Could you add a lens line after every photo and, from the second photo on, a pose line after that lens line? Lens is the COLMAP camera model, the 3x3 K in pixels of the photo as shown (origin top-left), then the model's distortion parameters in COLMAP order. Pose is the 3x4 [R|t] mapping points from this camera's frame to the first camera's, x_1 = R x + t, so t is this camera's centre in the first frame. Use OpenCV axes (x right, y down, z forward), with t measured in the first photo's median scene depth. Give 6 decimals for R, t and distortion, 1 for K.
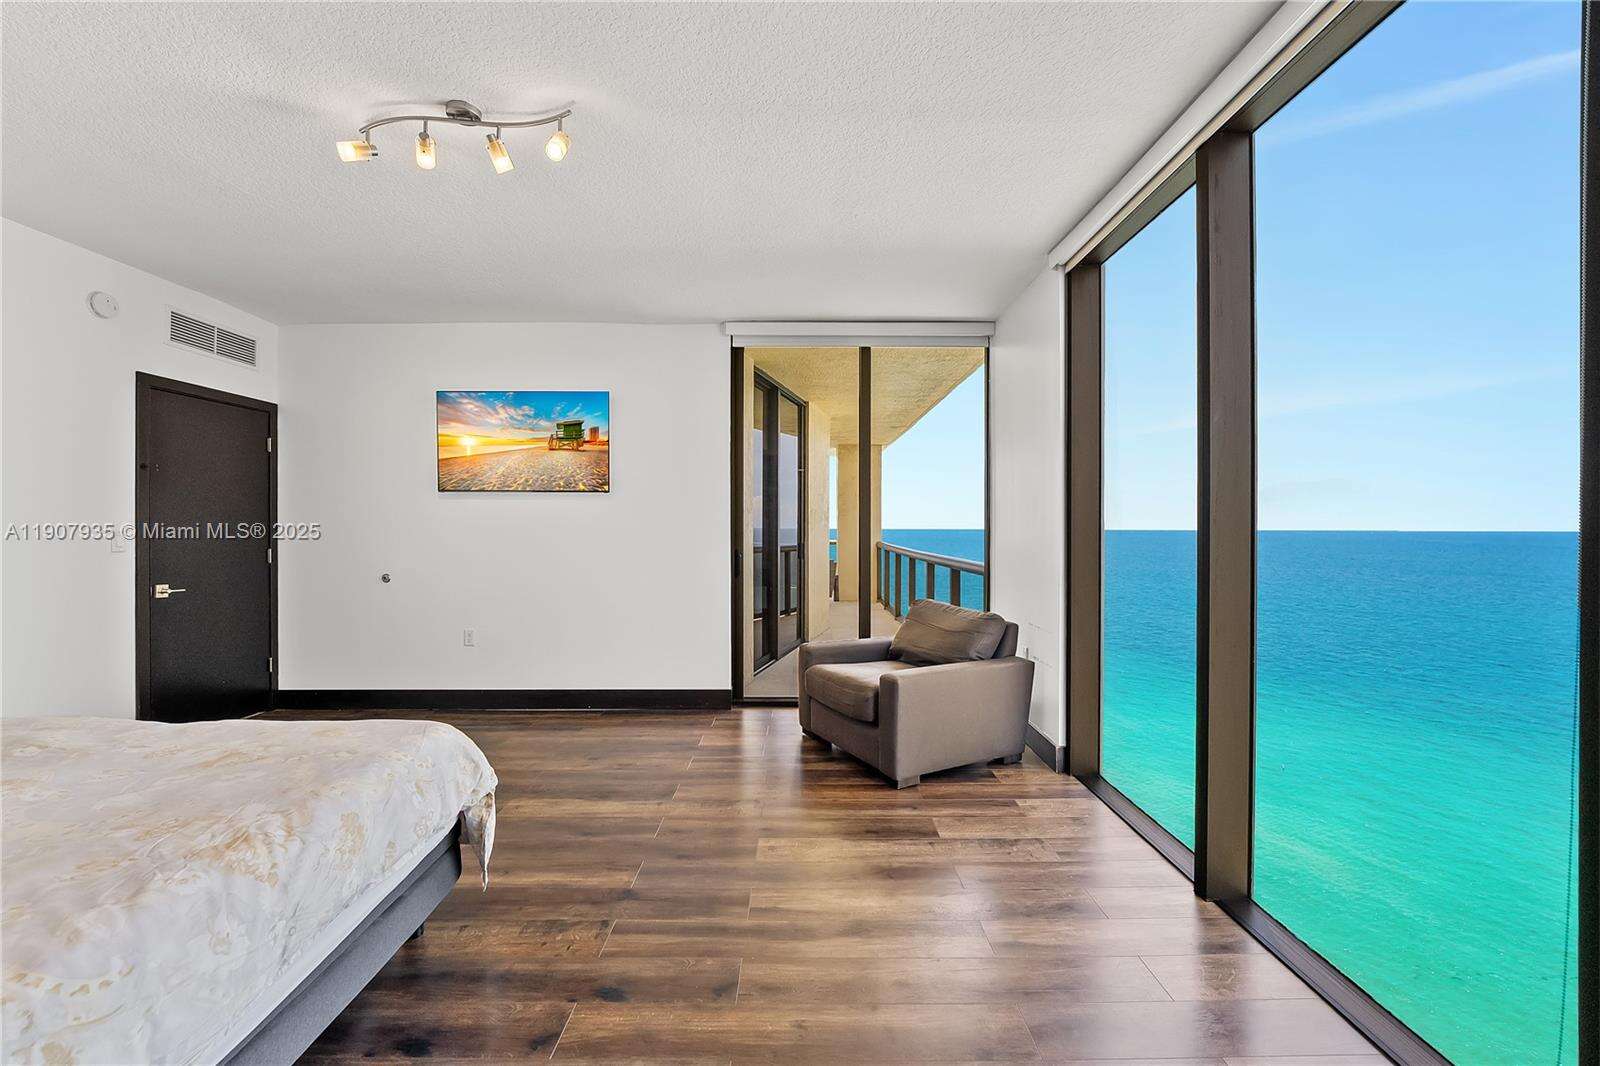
lens RADIAL K [[654.2, 0, 800.0], [0, 654.2, 533.0], [0, 0, 1]] dist [-0.001006, -0.000107]
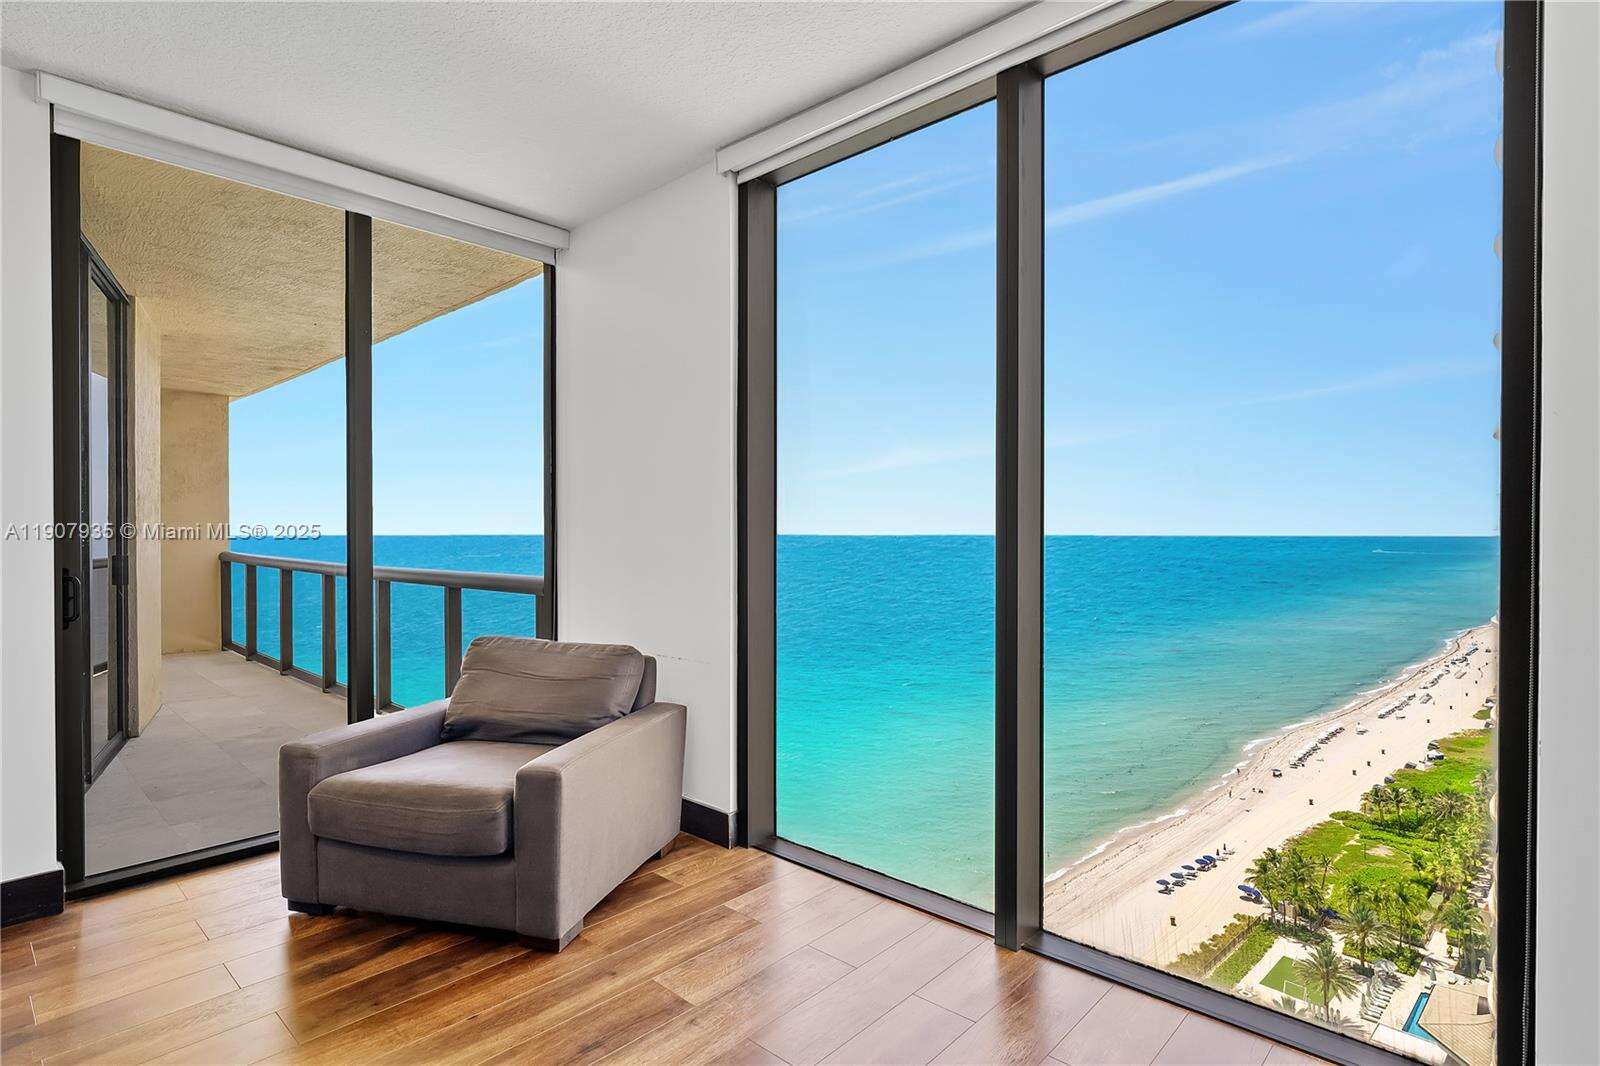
lens RADIAL K [[802.4, 0, 802.7], [0, 802.4, 548.1], [0, 0, 1]] dist [0.001767, 0.000743]
pose [[0.688023, -0.013377, 0.725565, -0.214500], [0.005939, 0.999900, 0.012803, 0.008518], [-0.725664, -0.004500, 0.688034, 0.304633]]
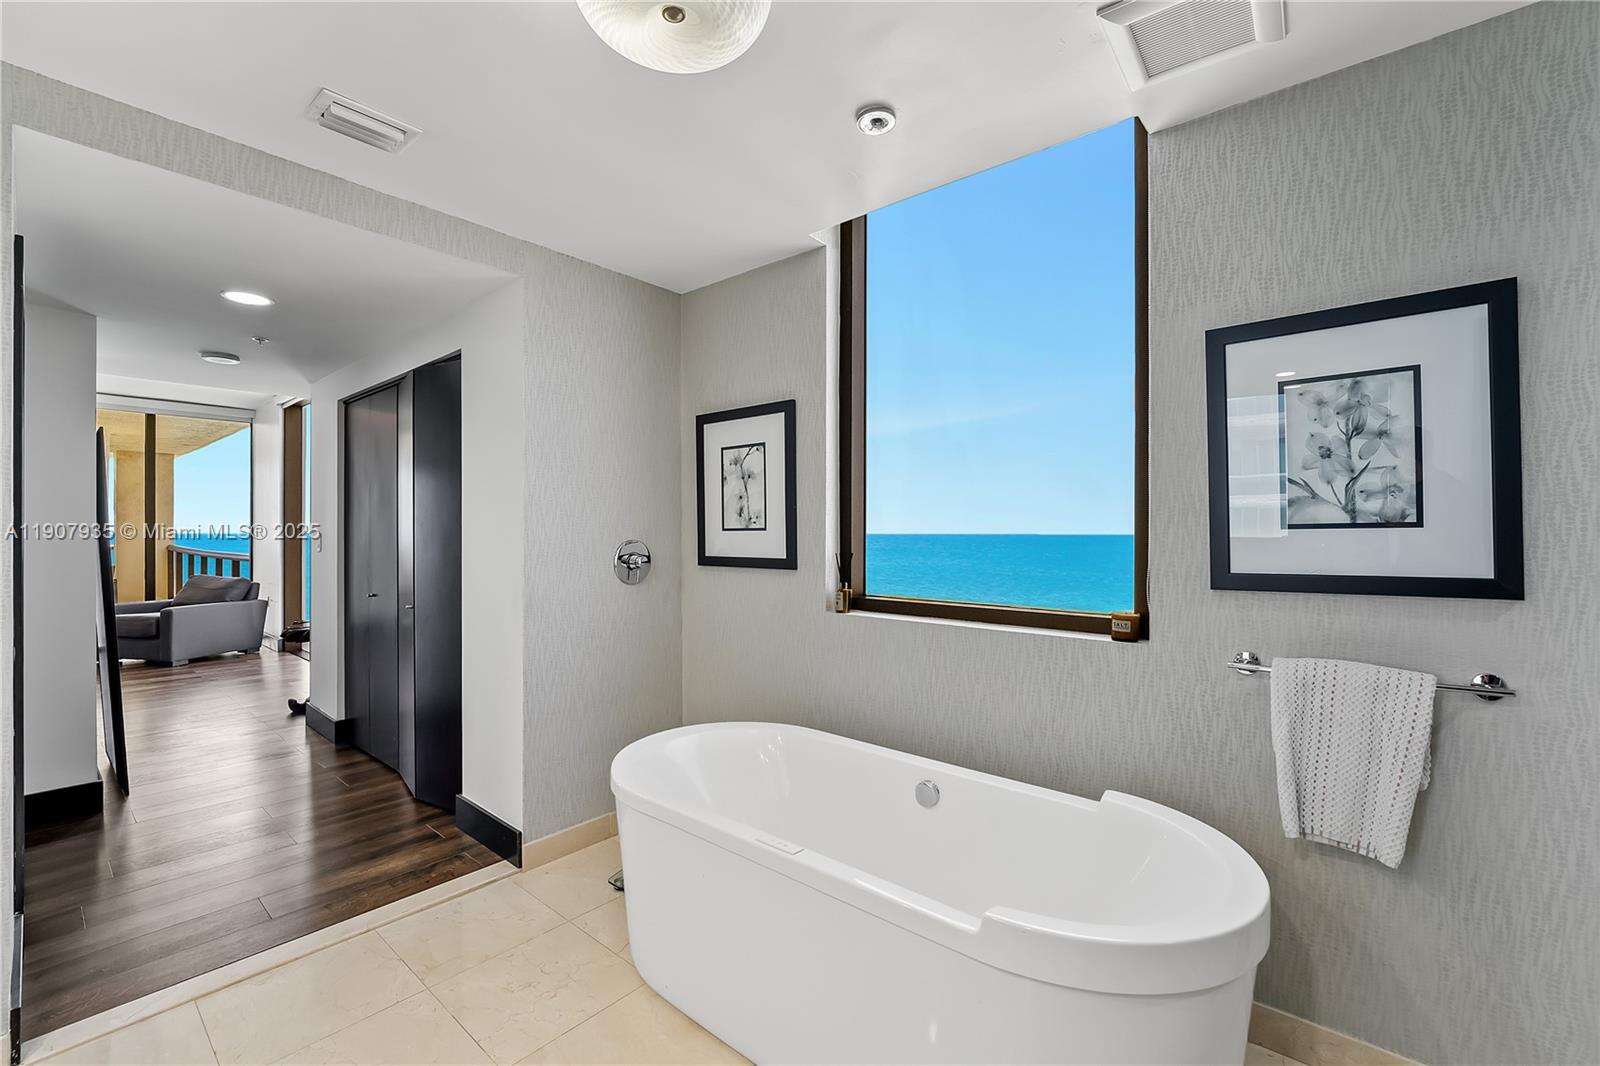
lens RADIAL K [[683.0, 0, 800.0], [0, 683.0, 533.0], [0, 0, 1]] dist [-0.000926, -0.000184]
pose [[0.653961, -0.000691, 0.756528, -0.155044], [0.004731, 0.999984, -0.003176, 0.008454], [-0.756514, 0.005656, 0.653954, -1.622524]]
